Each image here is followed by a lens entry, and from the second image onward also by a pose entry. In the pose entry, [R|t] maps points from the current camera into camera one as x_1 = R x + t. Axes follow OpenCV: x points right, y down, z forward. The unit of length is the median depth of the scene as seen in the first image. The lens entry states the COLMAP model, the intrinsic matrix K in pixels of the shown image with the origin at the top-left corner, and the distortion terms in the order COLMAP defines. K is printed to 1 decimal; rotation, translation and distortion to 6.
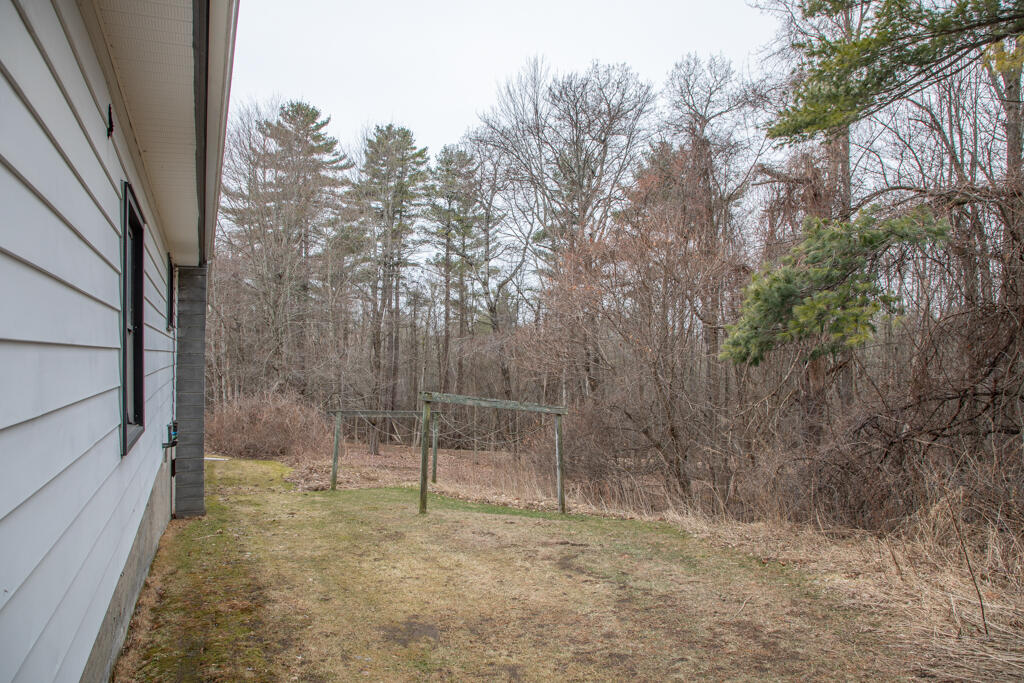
lens RADIAL K [[693.9, 0, 459.0], [0, 693.9, 372.0], [0, 0, 1]] dist [-0.072801, 0.030551]
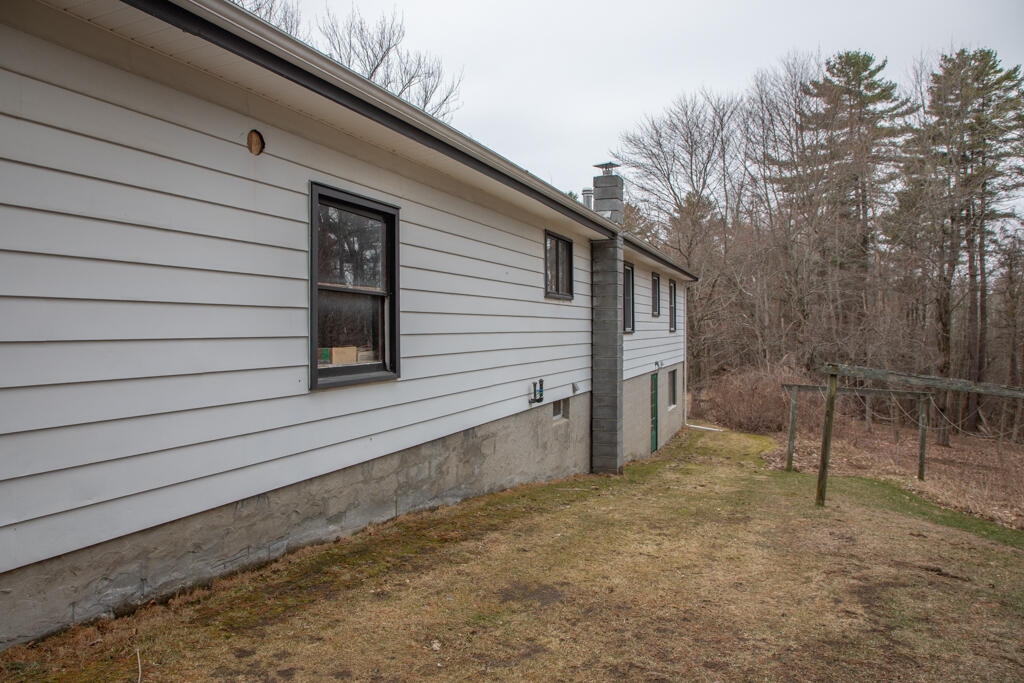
lens RADIAL K [[693.9, 0, 502.7], [0, 693.9, 338.1], [0, 0, 1]] dist [-0.072801, 0.030551]
pose [[0.700741, 0.007321, -0.713378, 0.268543], [-0.017428, 0.999825, -0.006858, 0.010075], [0.713202, 0.017238, 0.700746, 0.125723]]
